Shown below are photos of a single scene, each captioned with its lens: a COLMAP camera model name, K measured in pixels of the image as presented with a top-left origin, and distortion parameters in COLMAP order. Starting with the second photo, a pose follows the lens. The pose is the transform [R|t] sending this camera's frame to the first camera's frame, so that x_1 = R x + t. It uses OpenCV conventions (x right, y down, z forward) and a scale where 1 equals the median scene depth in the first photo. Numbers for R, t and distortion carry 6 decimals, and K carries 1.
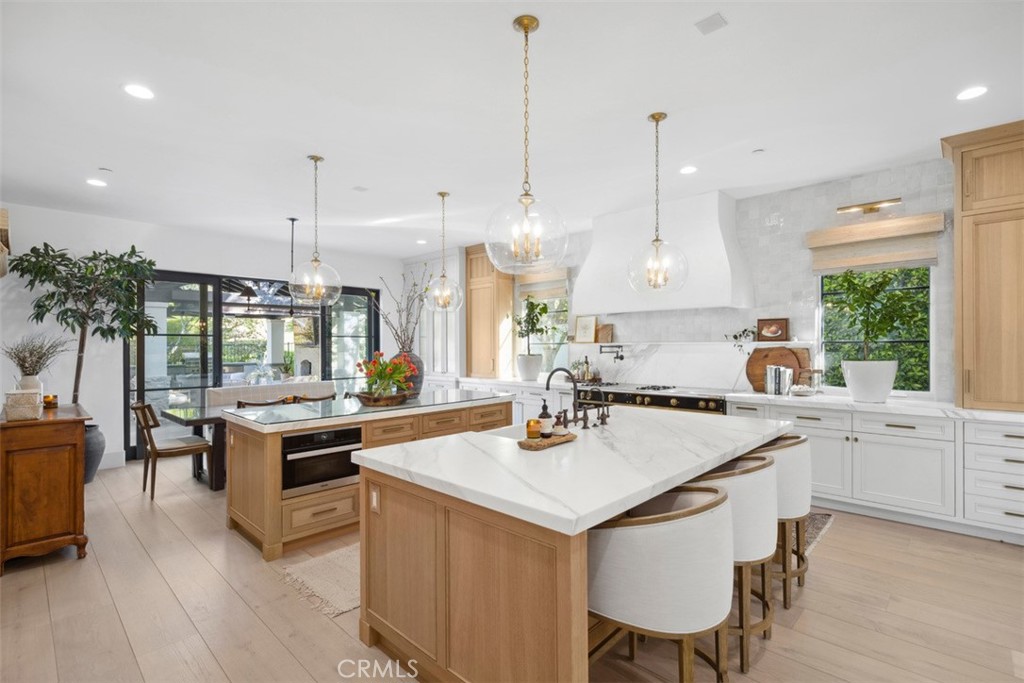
lens RADIAL K [[472.3, 0, 512.8], [0, 472.3, 343.6], [0, 0, 1]] dist [0.012273, 0.001240]
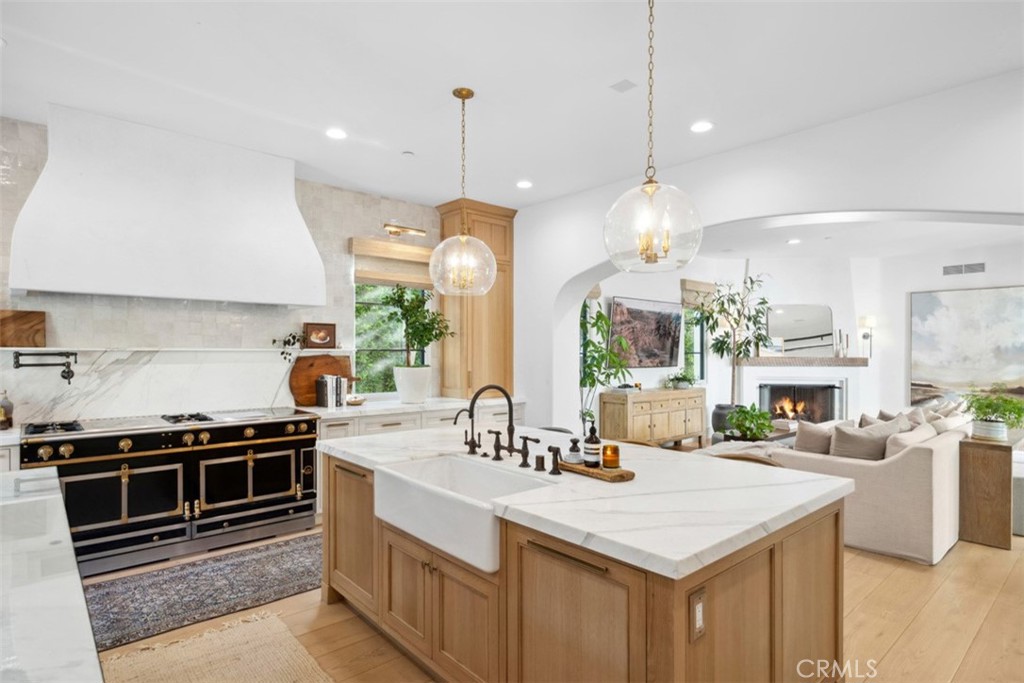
lens RADIAL K [[551.7, 0, 515.3], [0, 551.7, 348.6], [0, 0, 1]] dist [0.015832, 0.000652]
pose [[0.092387, 0.008546, 0.995686, -0.453830], [-0.007508, 0.999941, -0.007886, 0.001088], [-0.995695, -0.006747, 0.092446, 0.526809]]
